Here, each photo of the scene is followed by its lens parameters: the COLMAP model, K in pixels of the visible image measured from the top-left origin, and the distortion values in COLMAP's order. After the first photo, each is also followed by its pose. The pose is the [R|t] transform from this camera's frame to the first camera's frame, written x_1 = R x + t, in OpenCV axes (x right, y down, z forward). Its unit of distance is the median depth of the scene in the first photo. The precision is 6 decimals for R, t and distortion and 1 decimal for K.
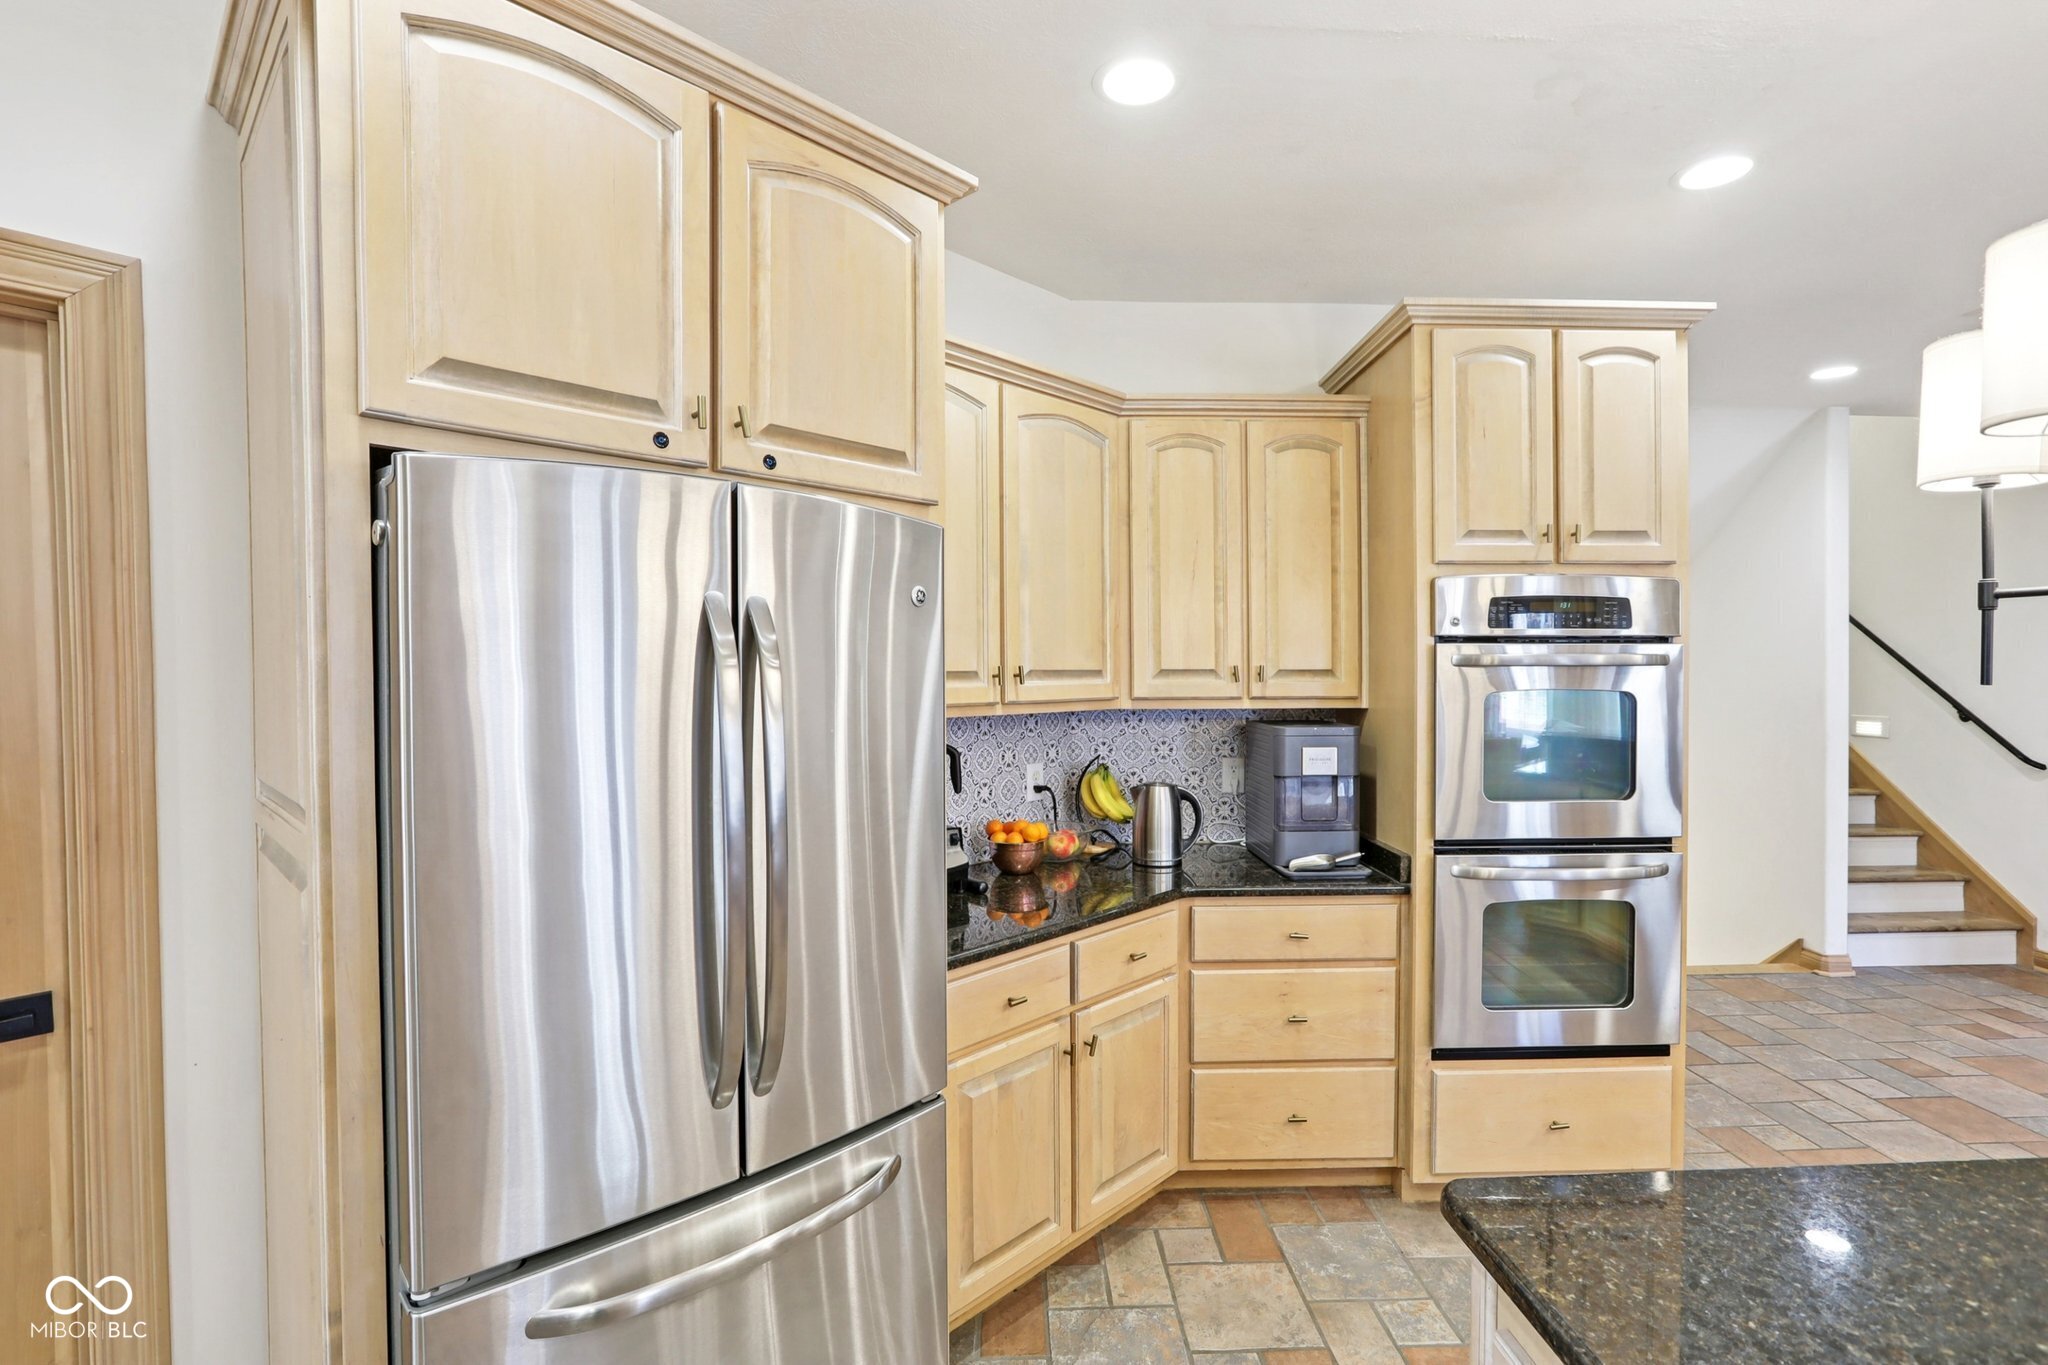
lens RADIAL K [[931.1, 0, 1018.9], [0, 931.1, 675.3], [0, 0, 1]] dist [-0.012430, 0.000348]
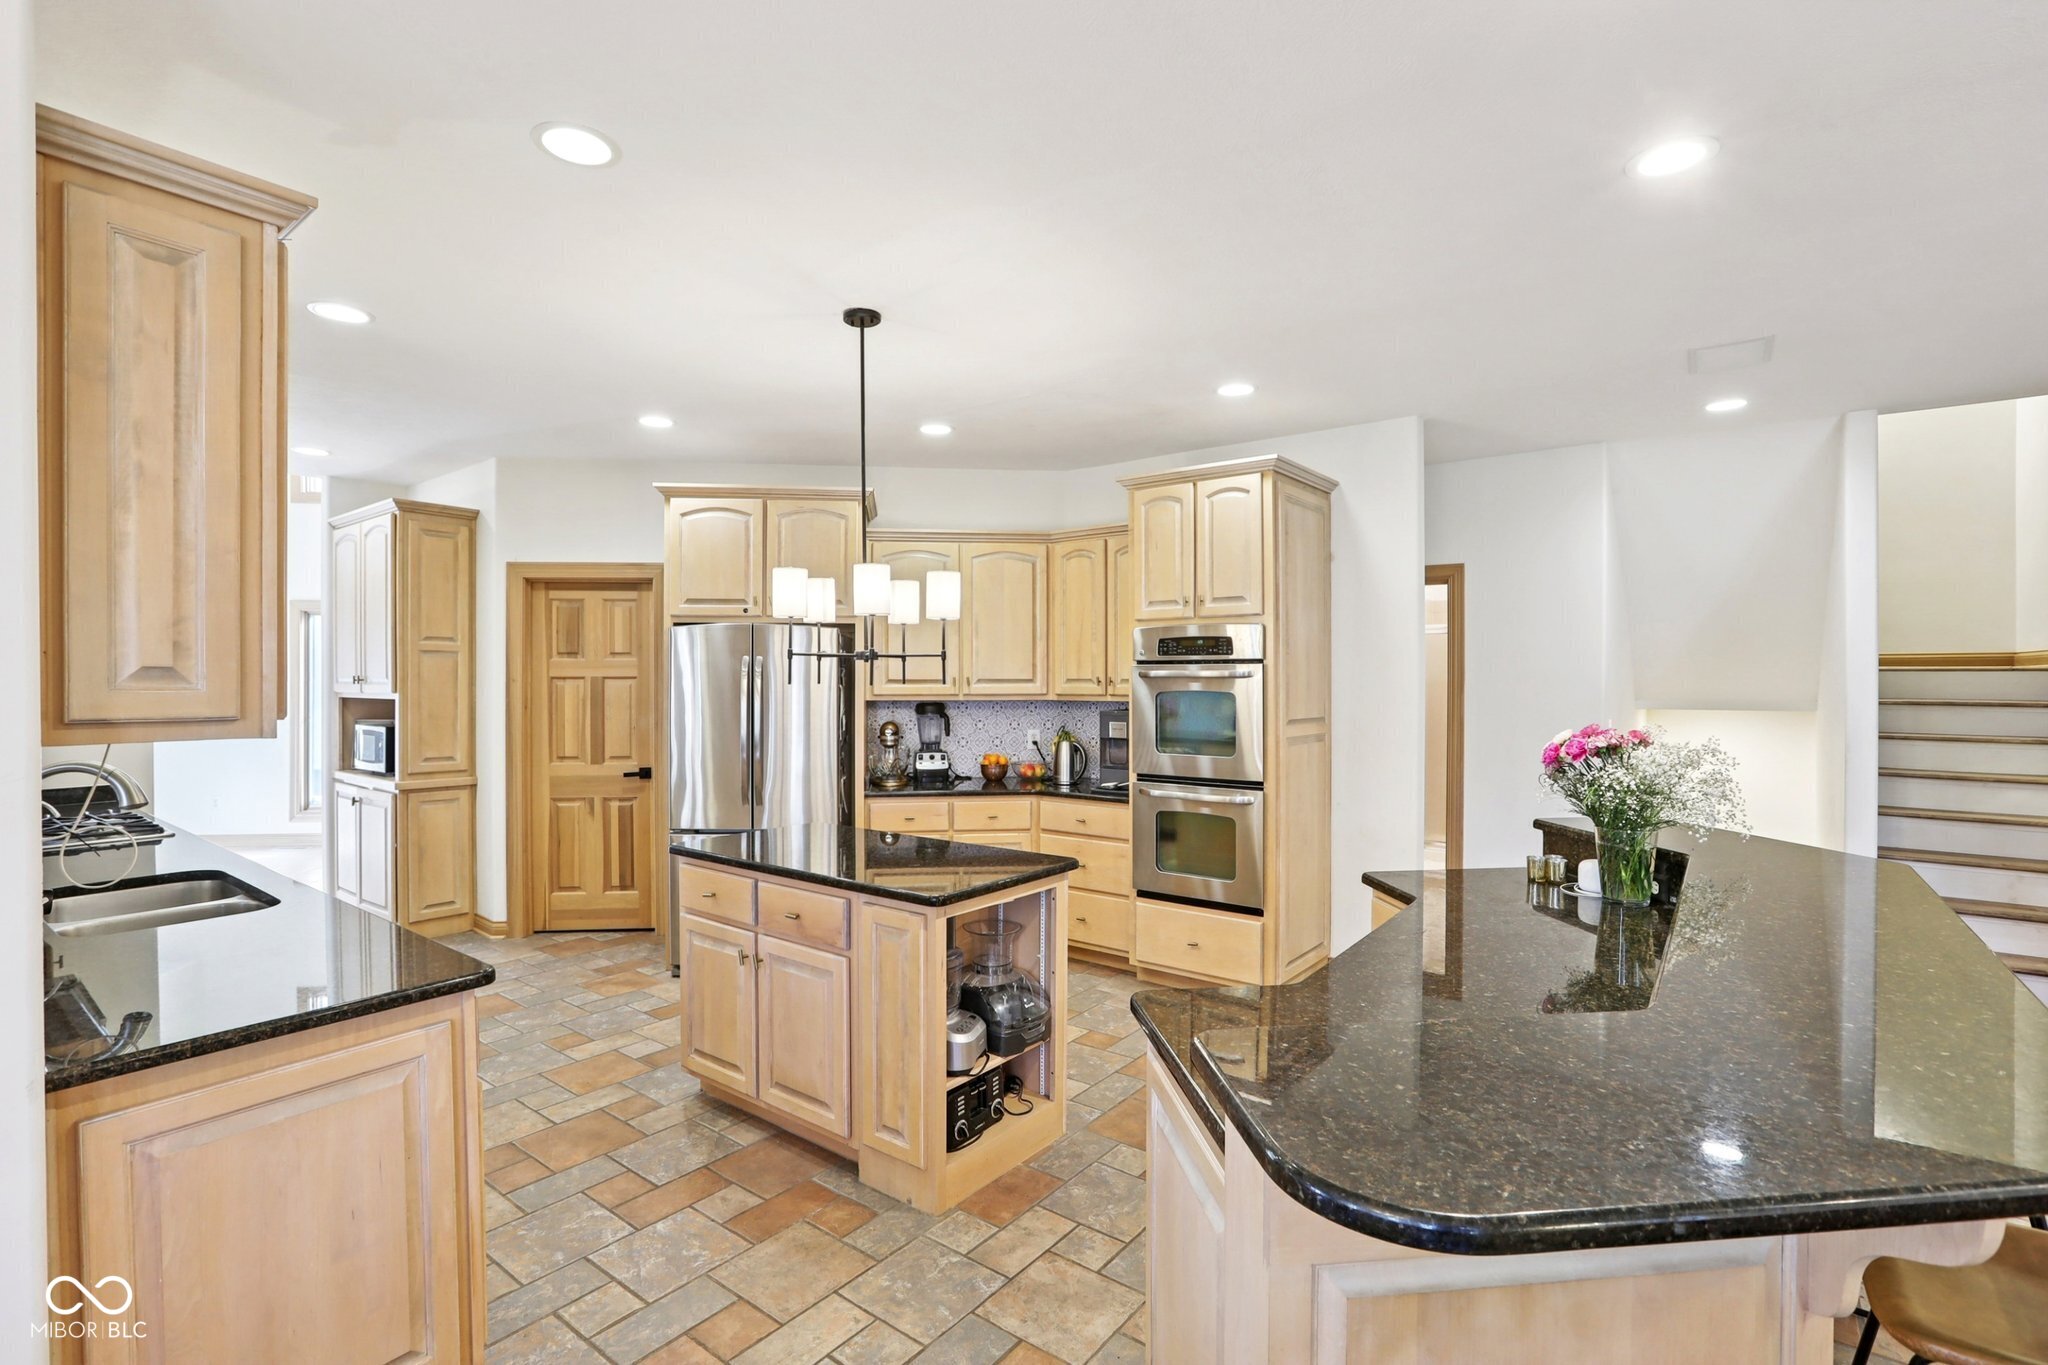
lens RADIAL K [[931.1, 0, 1018.9], [0, 931.1, 675.3], [0, 0, 1]] dist [-0.012430, 0.000348]
pose [[0.767733, -0.000503, -0.640770, 1.439946], [-0.004349, 0.999973, -0.005997, -0.001717], [0.640755, 0.007391, 0.767710, -0.540968]]
